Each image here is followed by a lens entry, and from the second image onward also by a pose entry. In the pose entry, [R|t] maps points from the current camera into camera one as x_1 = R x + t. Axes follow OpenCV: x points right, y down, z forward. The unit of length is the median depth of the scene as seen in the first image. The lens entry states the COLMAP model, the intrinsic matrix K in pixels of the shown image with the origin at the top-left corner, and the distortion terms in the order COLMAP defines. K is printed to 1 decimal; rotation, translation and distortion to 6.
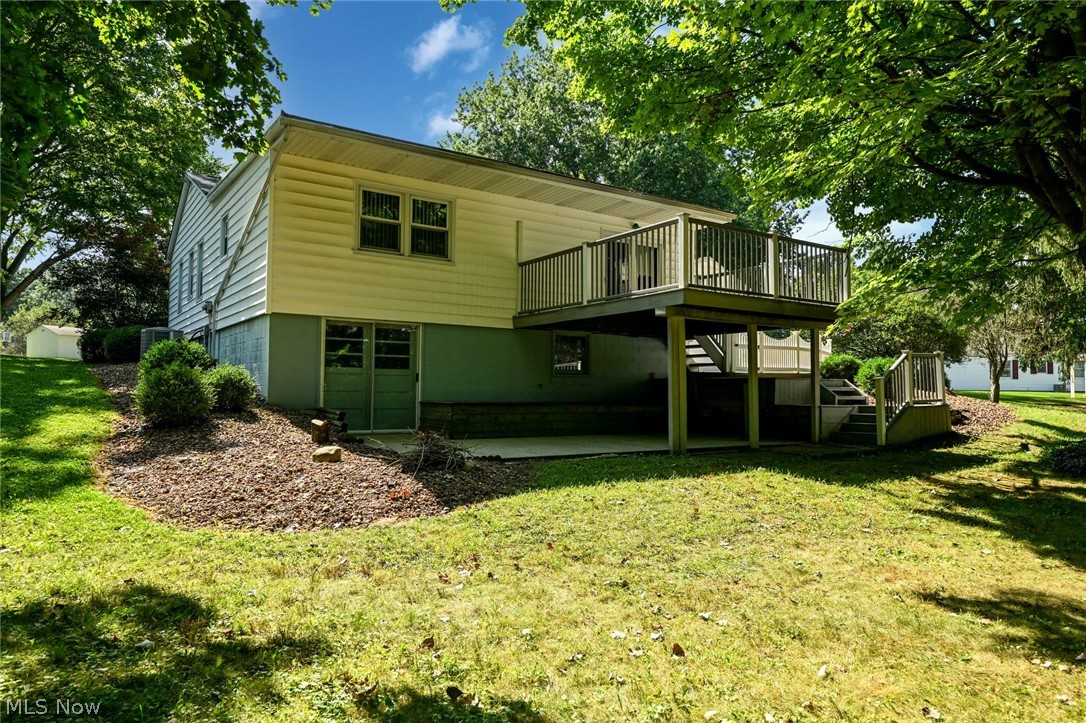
lens RADIAL K [[704.0, 0, 543.3], [0, 704.0, 358.5], [0, 0, 1]] dist [0.003600, 0.000091]
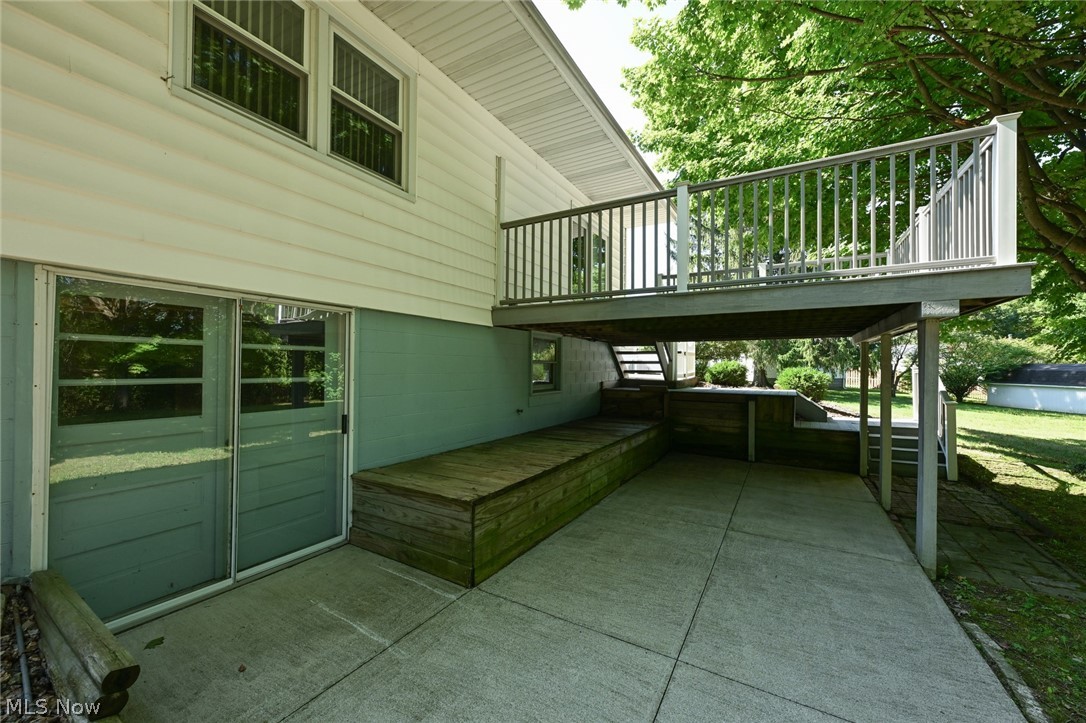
lens RADIAL K [[429.5, 0, 543.0], [0, 429.5, 364.5], [0, 0, 1]] dist [-0.002108, -0.000119]
pose [[0.897027, 0.002865, 0.441967, -0.180274], [-0.023153, 0.998911, 0.040516, -0.025978], [-0.441370, -0.046577, 0.896116, 0.662508]]
